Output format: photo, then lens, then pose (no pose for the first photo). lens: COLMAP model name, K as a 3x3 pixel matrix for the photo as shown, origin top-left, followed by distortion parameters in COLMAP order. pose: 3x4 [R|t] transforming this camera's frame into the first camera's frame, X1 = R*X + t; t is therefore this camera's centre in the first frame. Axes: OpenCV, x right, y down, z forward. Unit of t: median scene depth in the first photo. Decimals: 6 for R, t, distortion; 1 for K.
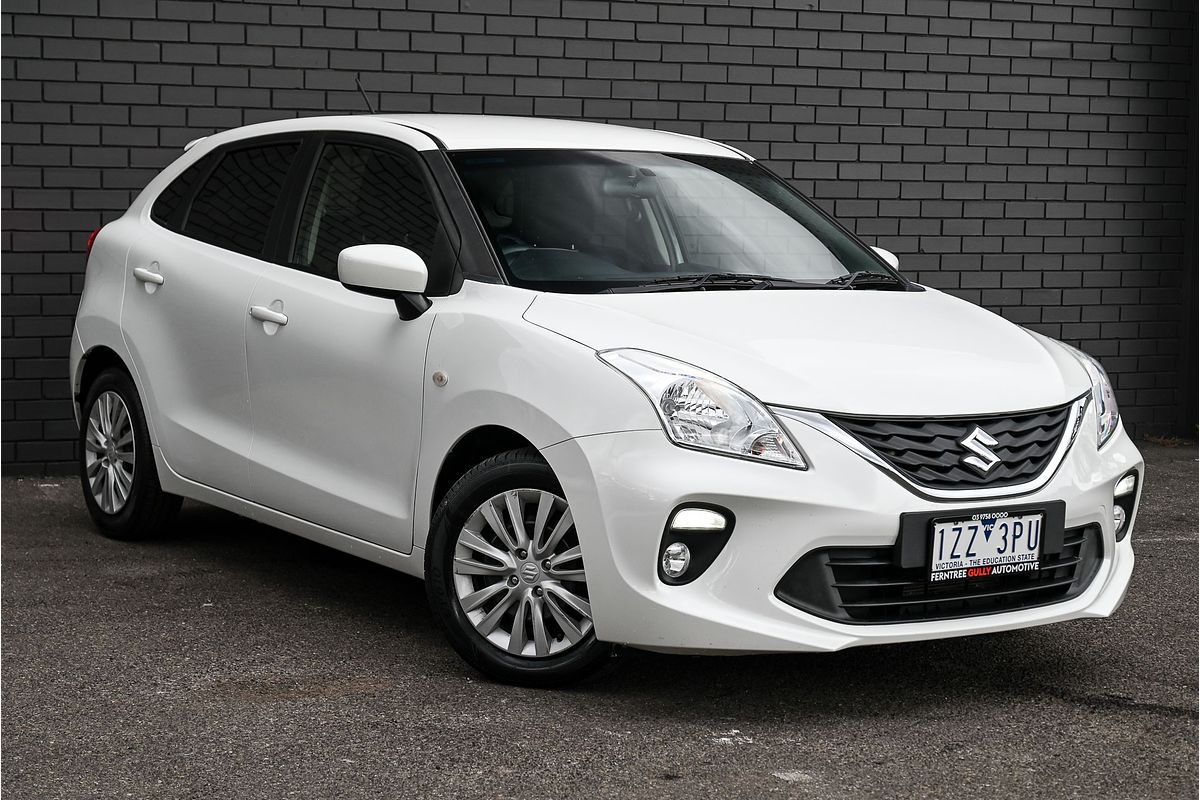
lens RADIAL K [[2483.4, 0, 600.0], [0, 2483.4, 400.0], [0, 0, 1]] dist [-0.312464, -0.025970]
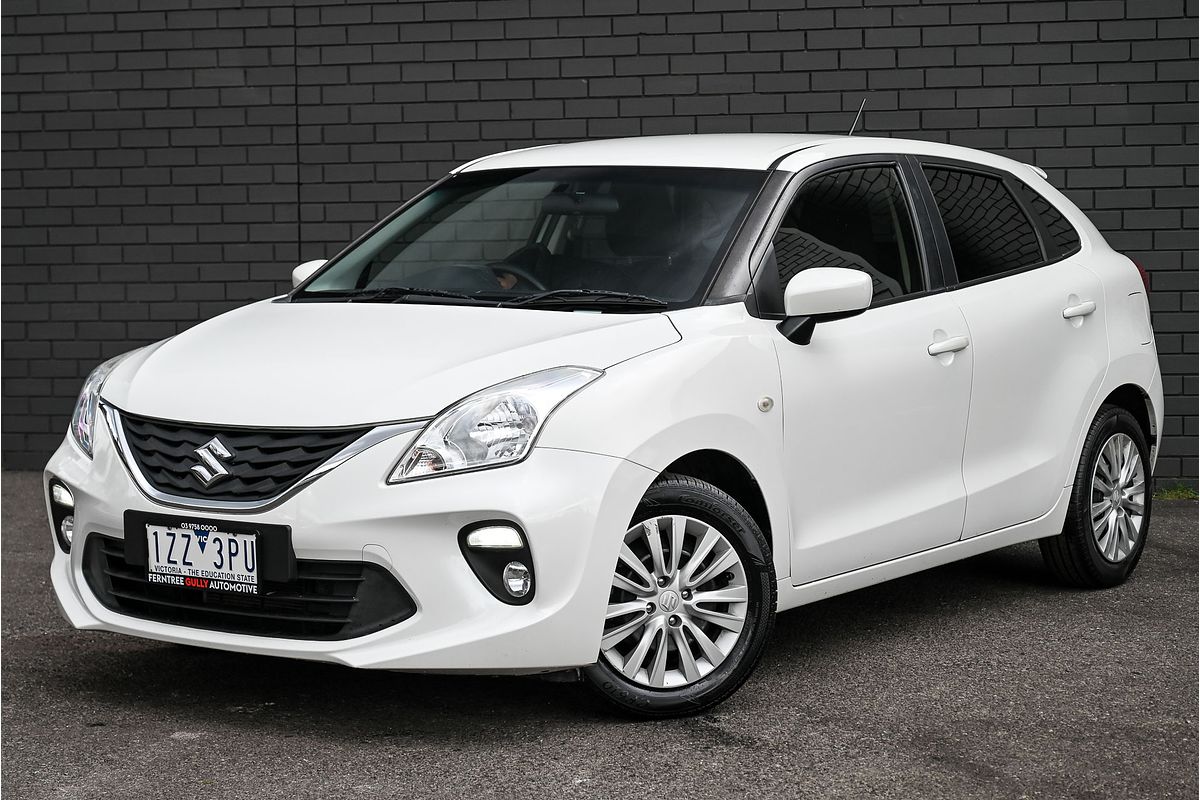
lens RADIAL K [[2676.0, 0, 600.0], [0, 2676.0, 400.0], [0, 0, 1]] dist [0.038624, -5.174467]
pose [[0.356743, 0.048009, -0.932968, 1.203242], [-0.079296, 0.996631, 0.020964, -0.038327], [0.930831, 0.066502, 0.359348, 0.759034]]
